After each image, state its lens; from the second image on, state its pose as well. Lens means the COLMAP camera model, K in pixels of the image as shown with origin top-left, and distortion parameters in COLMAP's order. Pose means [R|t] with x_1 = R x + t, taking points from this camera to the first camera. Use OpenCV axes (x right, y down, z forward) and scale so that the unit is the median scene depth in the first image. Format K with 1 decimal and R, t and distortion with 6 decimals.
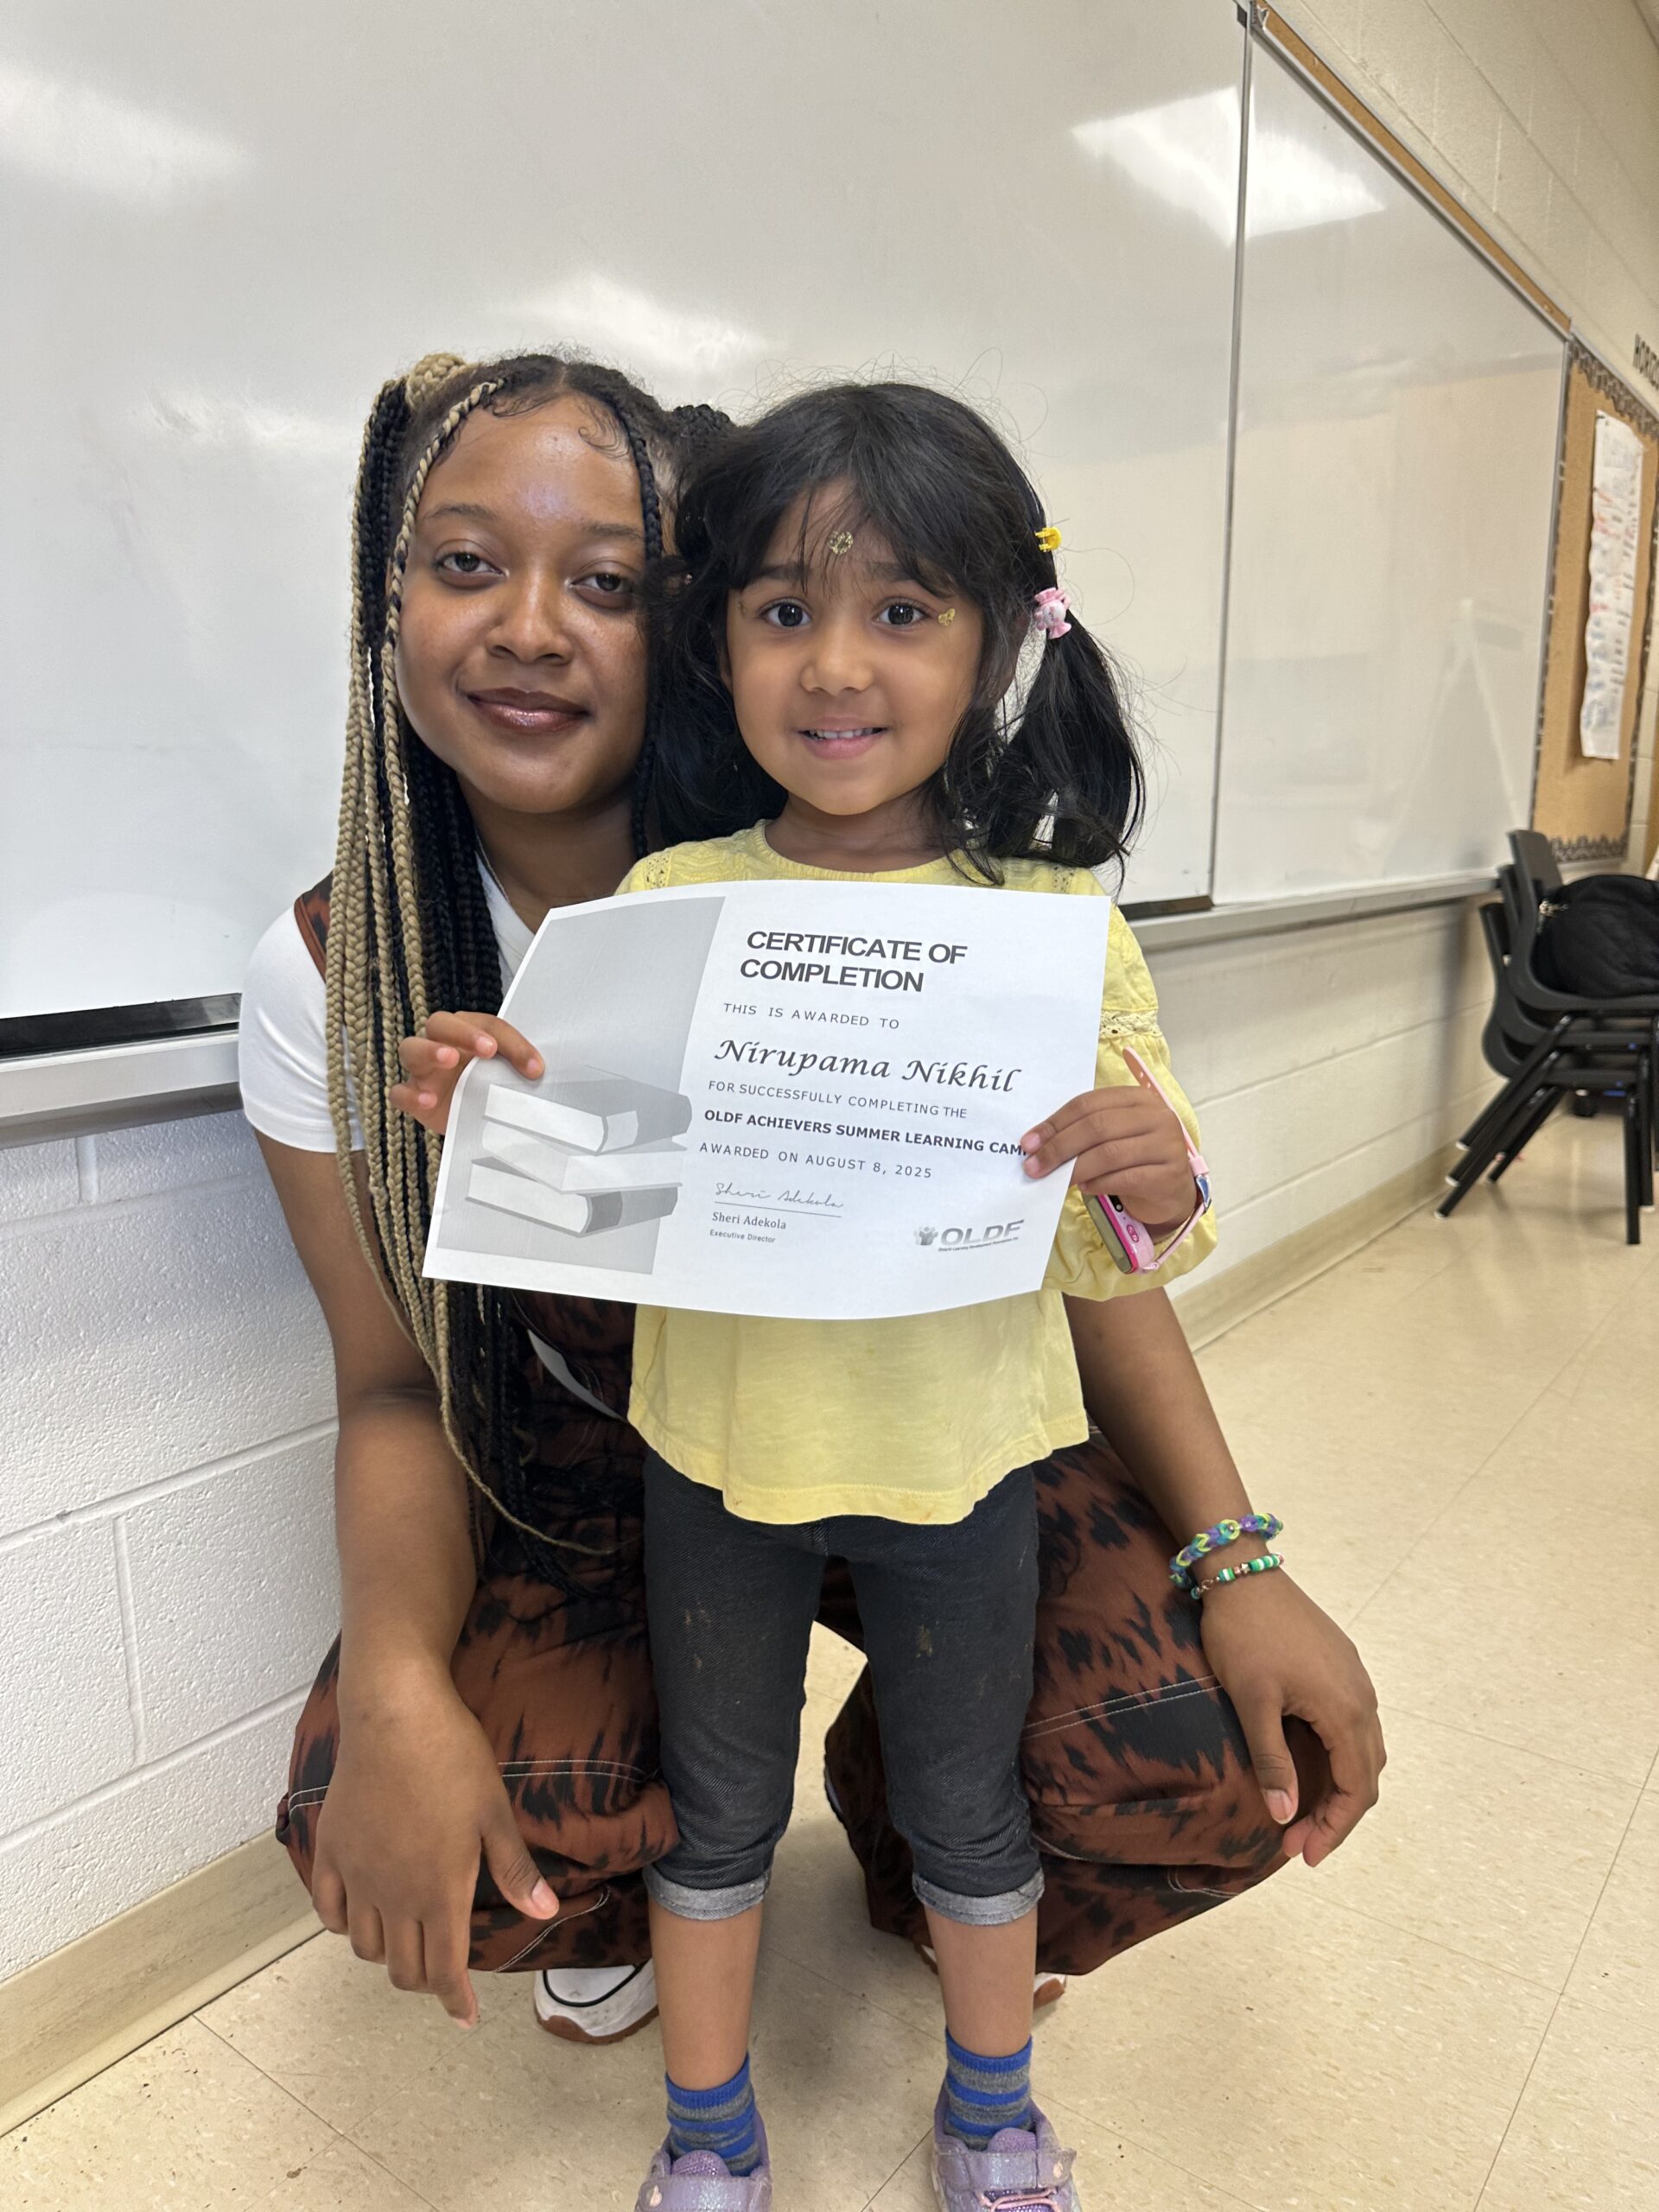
lens RADIAL K [[1594.1, 0, 808.7], [0, 1594.1, 1090.0], [0, 0, 1]] dist [0.003365, -0.013760]
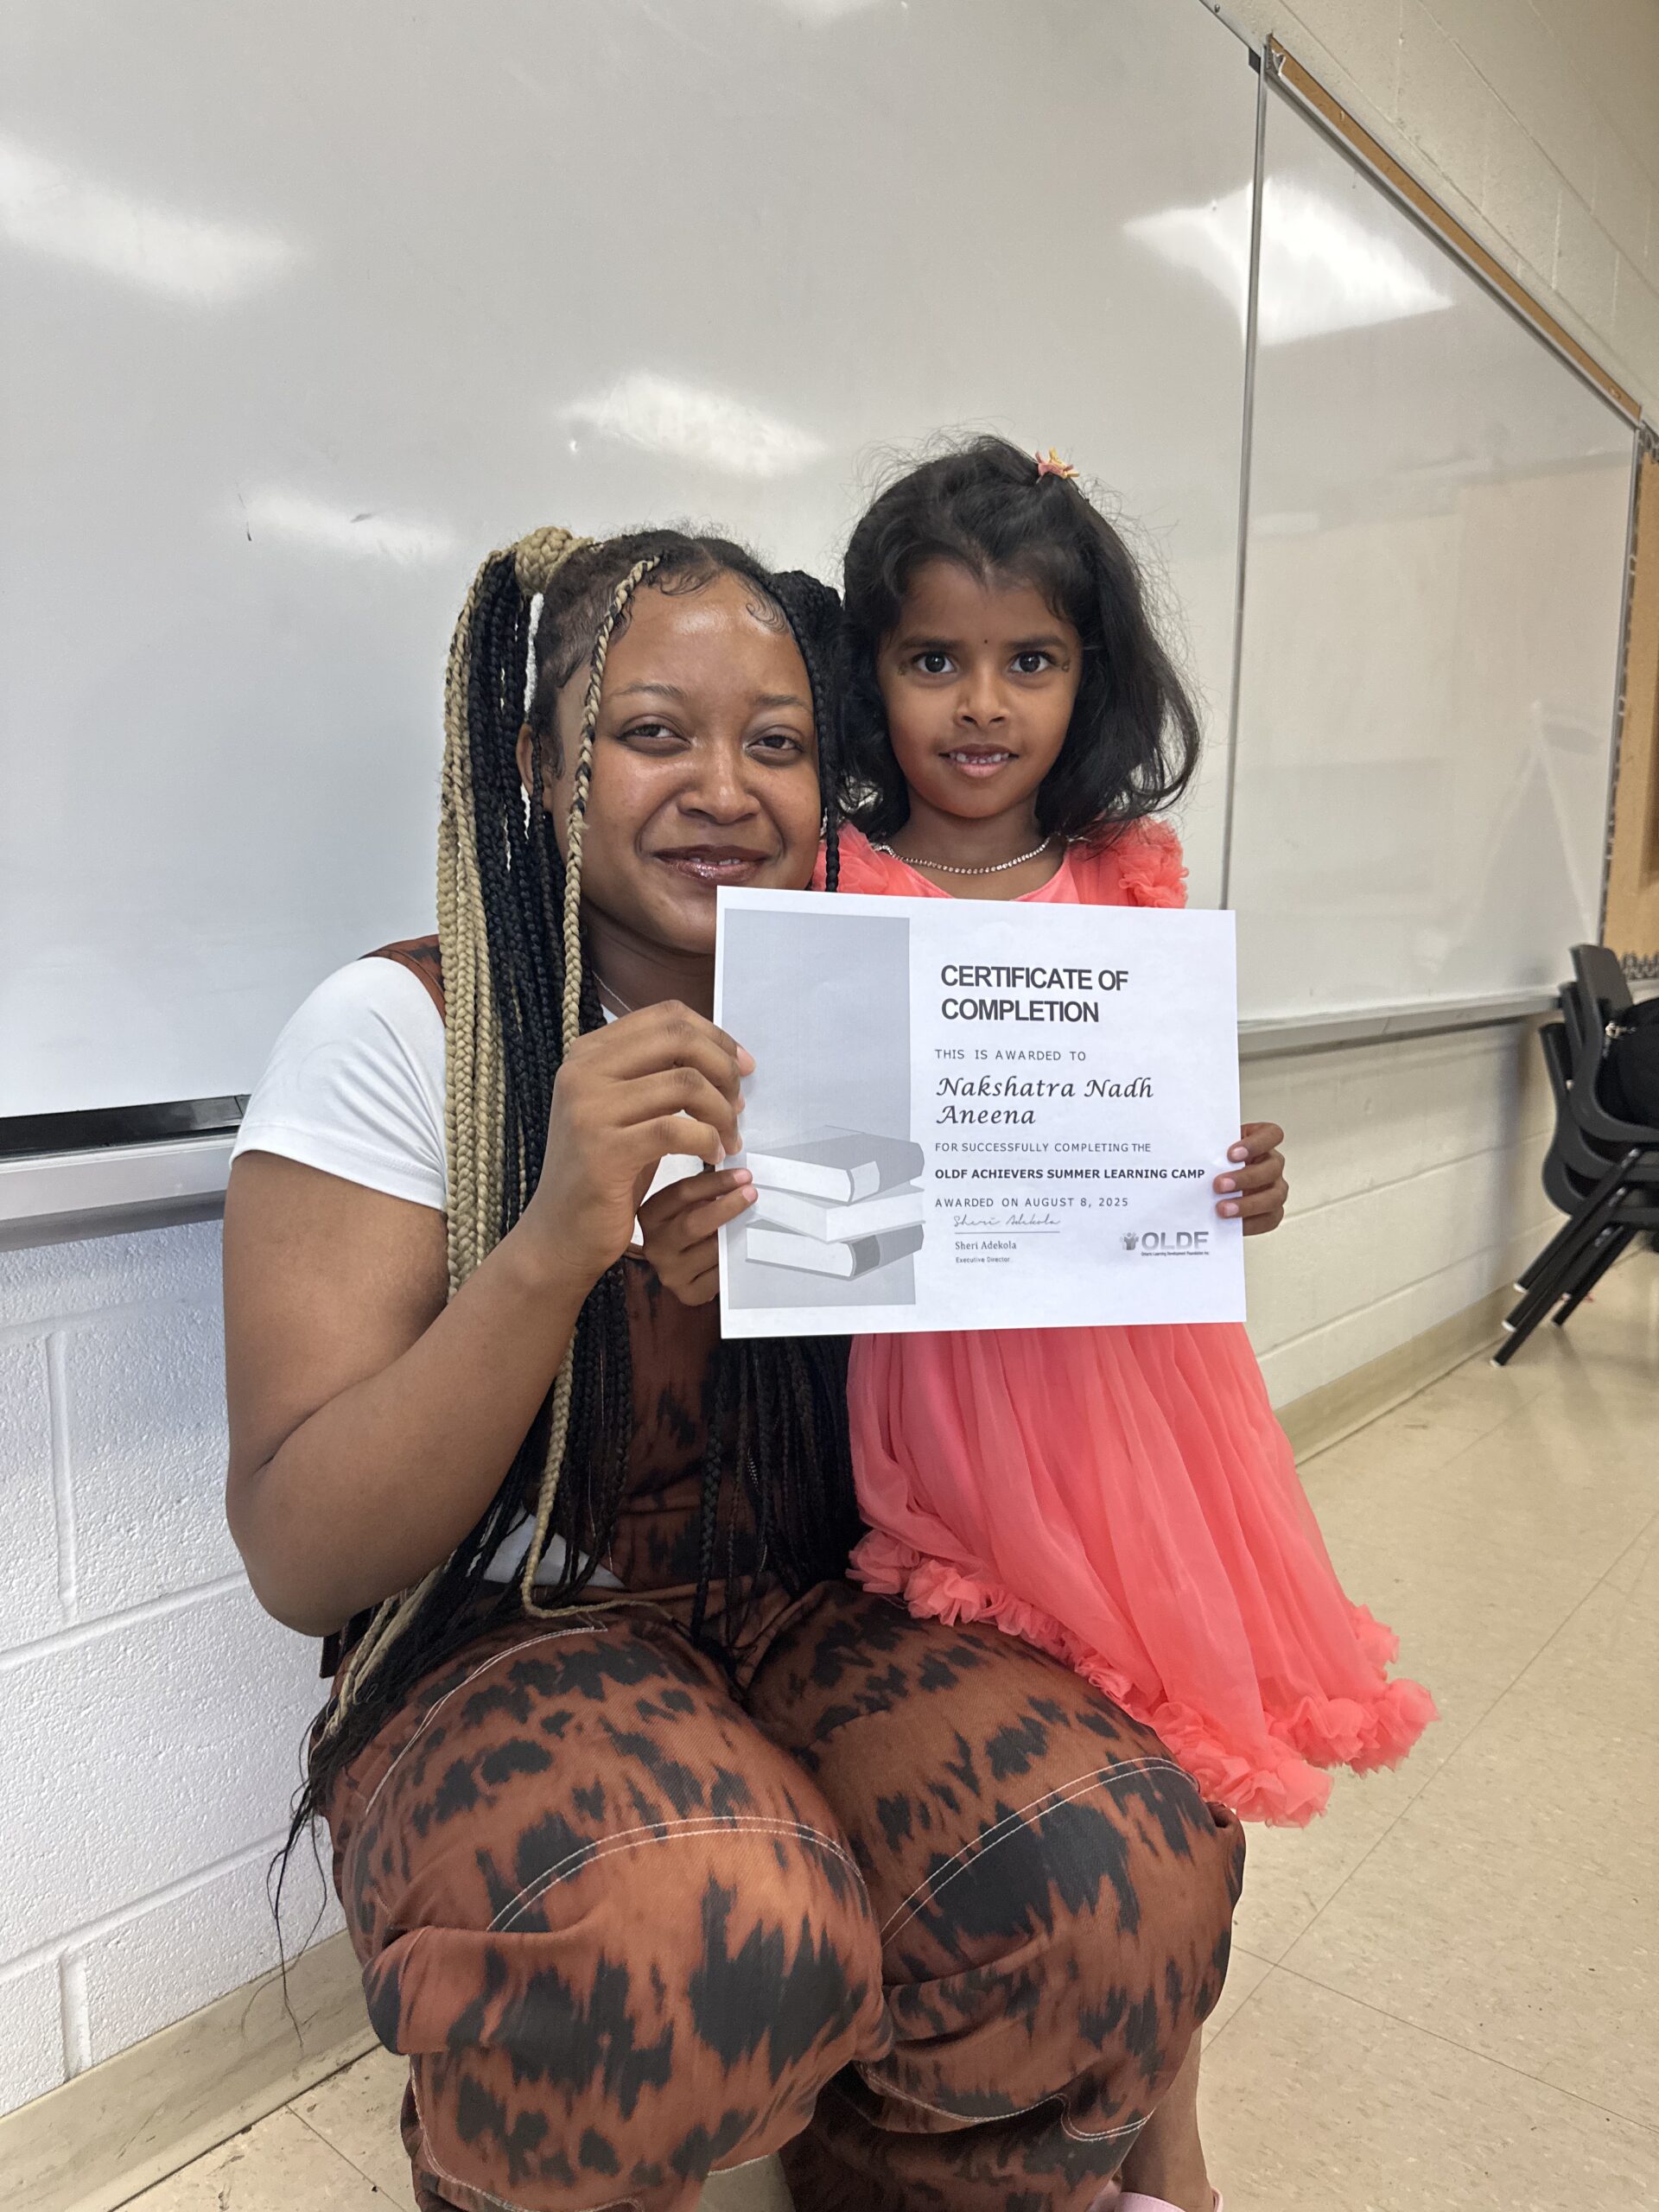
lens RADIAL K [[1594.1, 0, 830.7], [0, 1594.1, 1106.2], [0, 0, 1]] dist [0.003365, -0.013760]
pose [[0.998978, 0.019990, -0.040549, 0.063771], [-0.022057, 0.998446, -0.051182, -0.016857], [0.039463, 0.052024, 0.997866, 0.087096]]
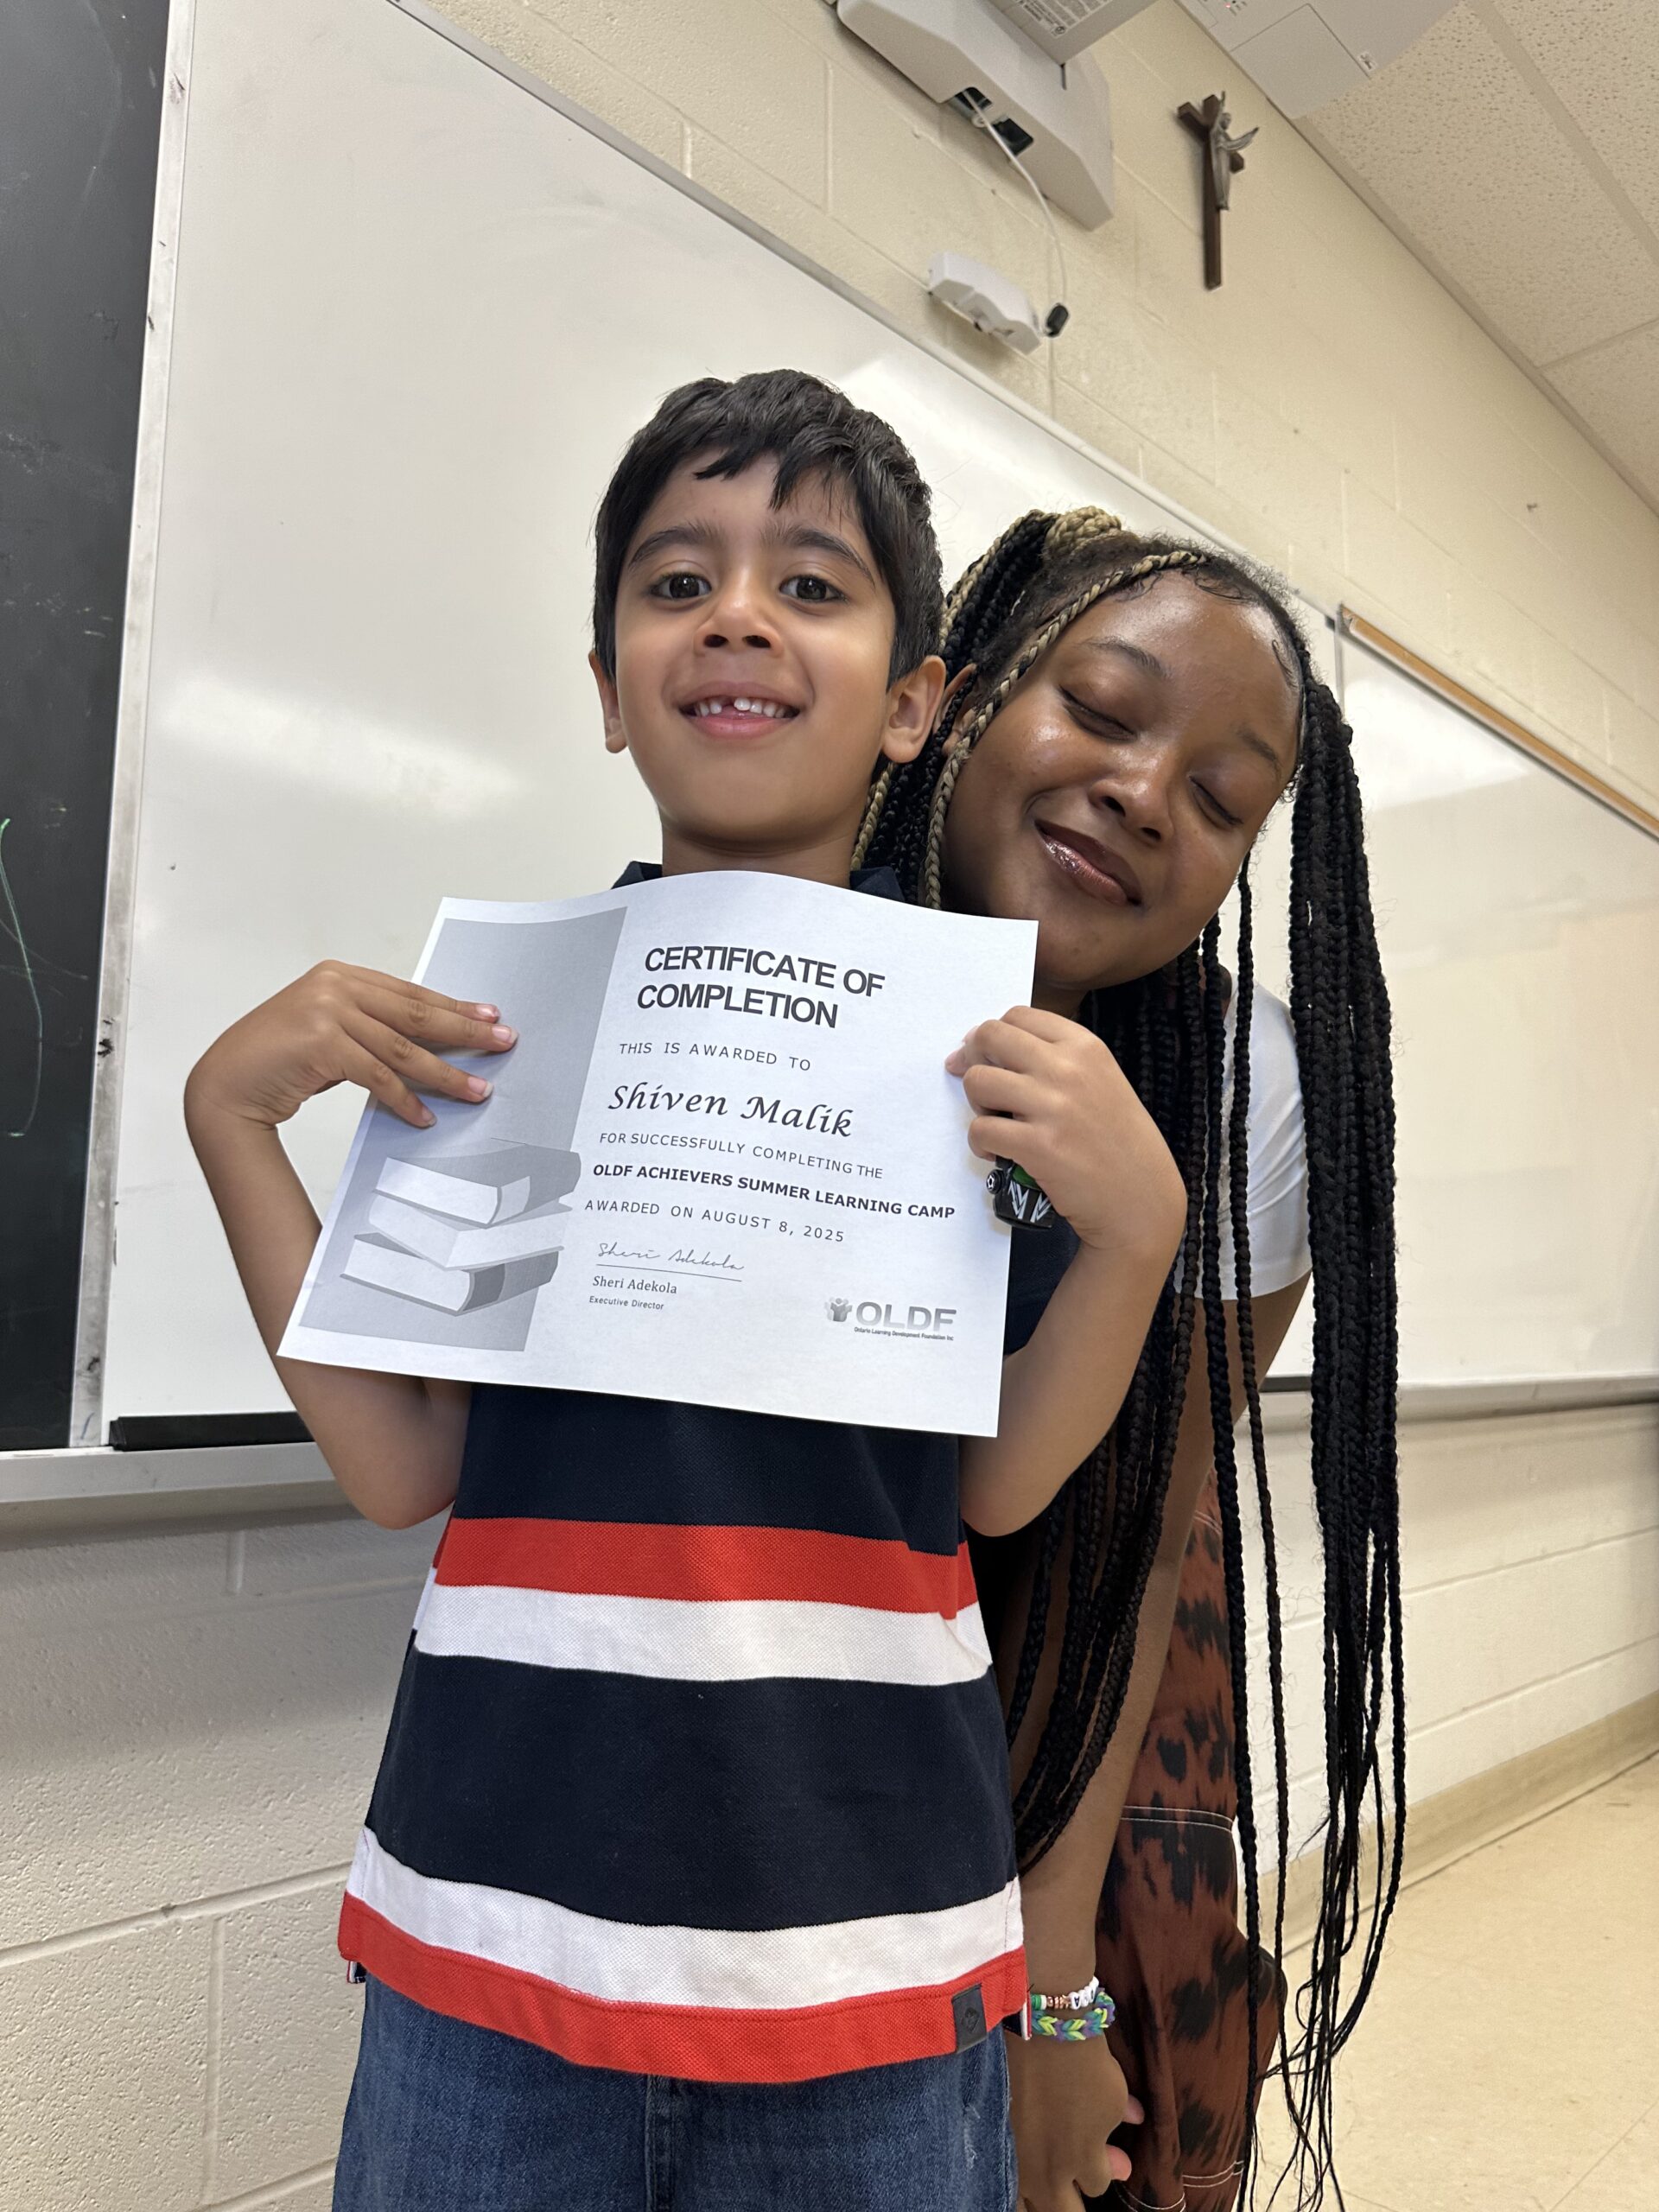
lens RADIAL K [[1594.1, 0, 836.6], [0, 1594.1, 1093.5], [0, 0, 1]] dist [0.003365, -0.013760]
pose [[0.991646, -0.019945, -0.127439, 0.043419], [-0.022198, 0.946847, -0.320919, 0.035124], [0.127066, 0.321067, 0.938494, -0.036001]]
